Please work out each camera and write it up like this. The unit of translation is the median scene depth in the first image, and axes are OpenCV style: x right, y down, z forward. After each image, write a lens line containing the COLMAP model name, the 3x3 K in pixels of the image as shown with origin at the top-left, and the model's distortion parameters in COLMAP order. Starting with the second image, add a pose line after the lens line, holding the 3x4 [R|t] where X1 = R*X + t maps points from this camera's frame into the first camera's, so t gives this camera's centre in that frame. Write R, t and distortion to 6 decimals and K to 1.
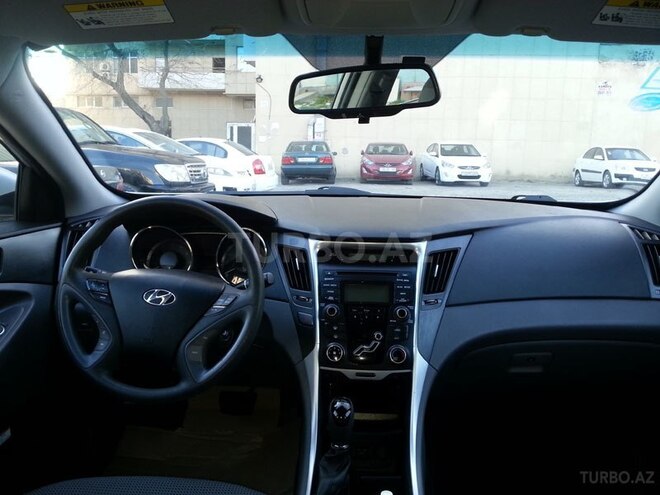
lens RADIAL K [[534.6, 0, 307.3], [0, 534.6, 247.5], [0, 0, 1]] dist [0.027445, -0.067298]
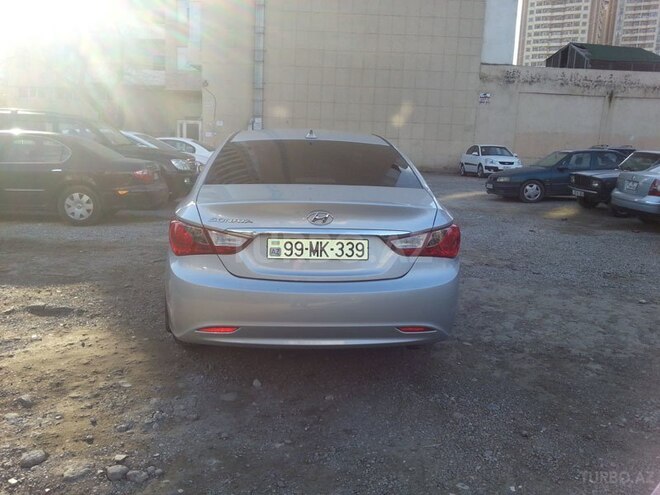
lens RADIAL K [[543.9, 0, 330.0], [0, 543.9, 247.5], [0, 0, 1]] dist [-0.011062, 0.002812]
pose [[0.986381, -0.019940, 0.163265, -0.411916], [0.017623, 0.999723, 0.015632, 0.519684], [-0.163532, -0.012541, 0.986458, -3.880711]]
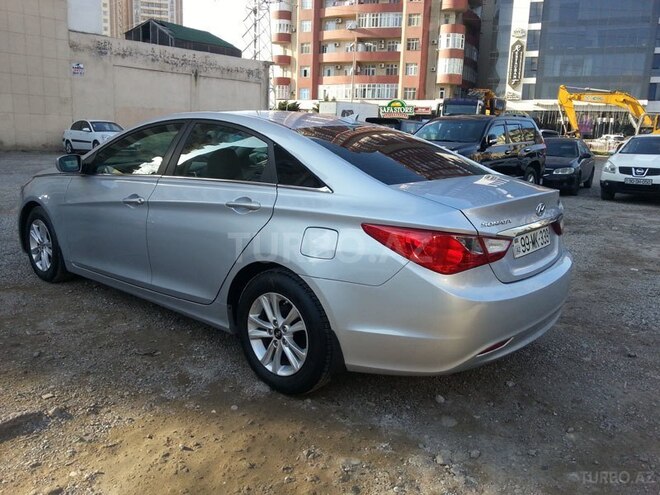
lens RADIAL K [[538.6, 0, 330.0], [0, 538.6, 247.5], [0, 0, 1]] dist [-0.012212, -0.009174]
pose [[0.574337, -0.172775, 0.800179, -2.398012], [0.124749, 0.984530, 0.123040, 0.204498], [-0.809058, 0.029155, 0.587005, -2.260471]]
